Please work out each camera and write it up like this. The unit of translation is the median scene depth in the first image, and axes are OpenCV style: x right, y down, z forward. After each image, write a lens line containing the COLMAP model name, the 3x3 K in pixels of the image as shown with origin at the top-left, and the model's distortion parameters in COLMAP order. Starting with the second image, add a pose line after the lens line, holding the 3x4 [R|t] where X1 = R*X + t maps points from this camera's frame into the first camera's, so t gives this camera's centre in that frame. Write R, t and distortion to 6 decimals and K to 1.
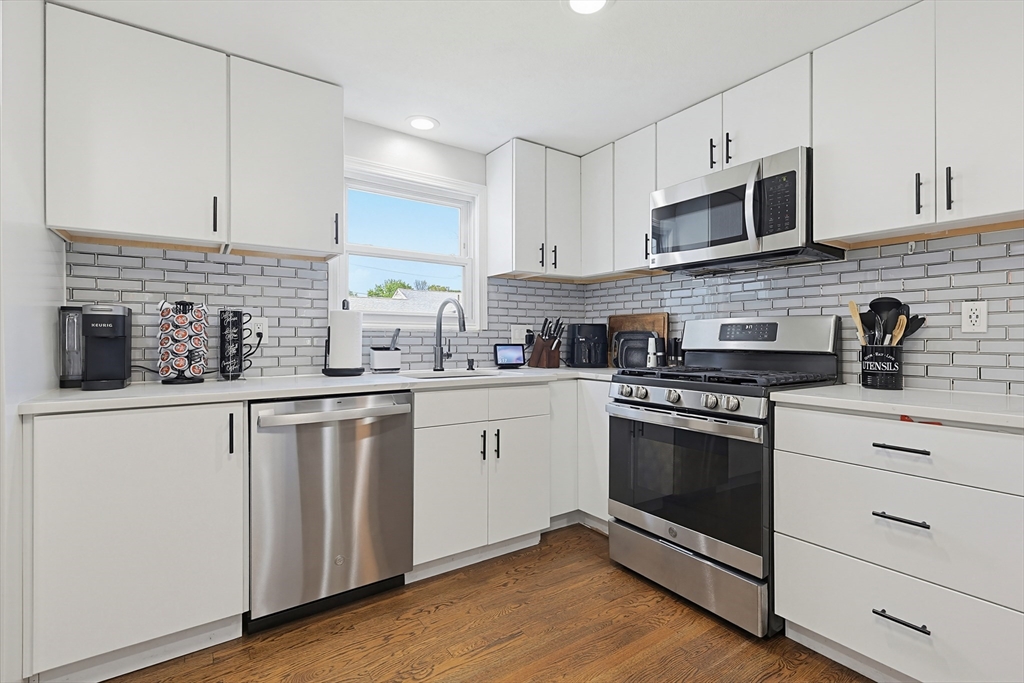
lens RADIAL K [[470.2, 0, 512.0], [0, 470.2, 341.5], [0, 0, 1]] dist [-0.018436, -0.000186]
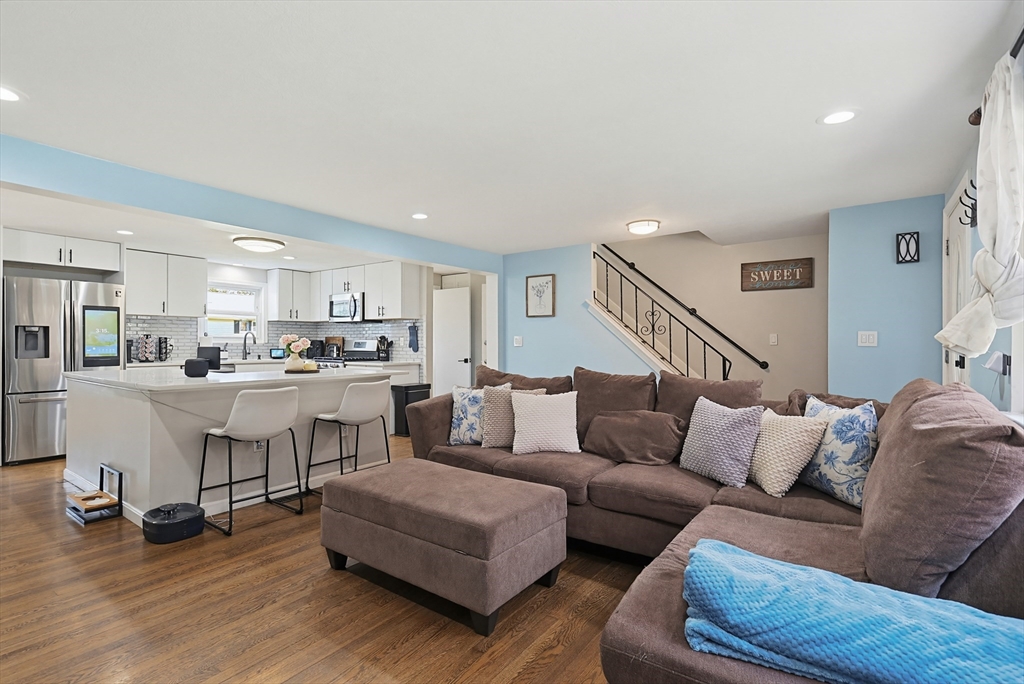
lens RADIAL K [[470.2, 0, 512.0], [0, 470.2, 342.0], [0, 0, 1]] dist [-0.018436, -0.000186]
pose [[0.937455, 0.004235, 0.348079, 0.359147], [-0.000916, 0.999953, -0.009699, -0.009150], [-0.348104, 0.008773, 0.937415, -2.106151]]
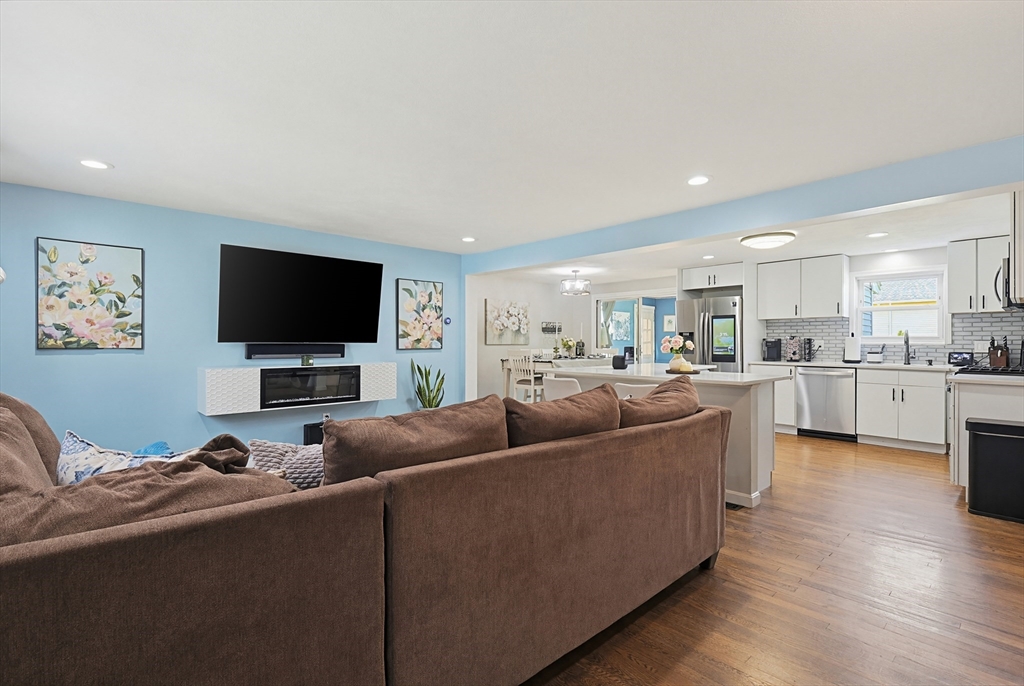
lens RADIAL K [[470.2, 0, 512.0], [0, 470.2, 343.0], [0, 0, 1]] dist [-0.018436, -0.000186]
pose [[0.124624, -0.000391, -0.992204, 1.833728], [-0.010566, 0.999943, -0.001721, -0.010302], [0.992148, 0.010698, 0.124613, -1.075859]]
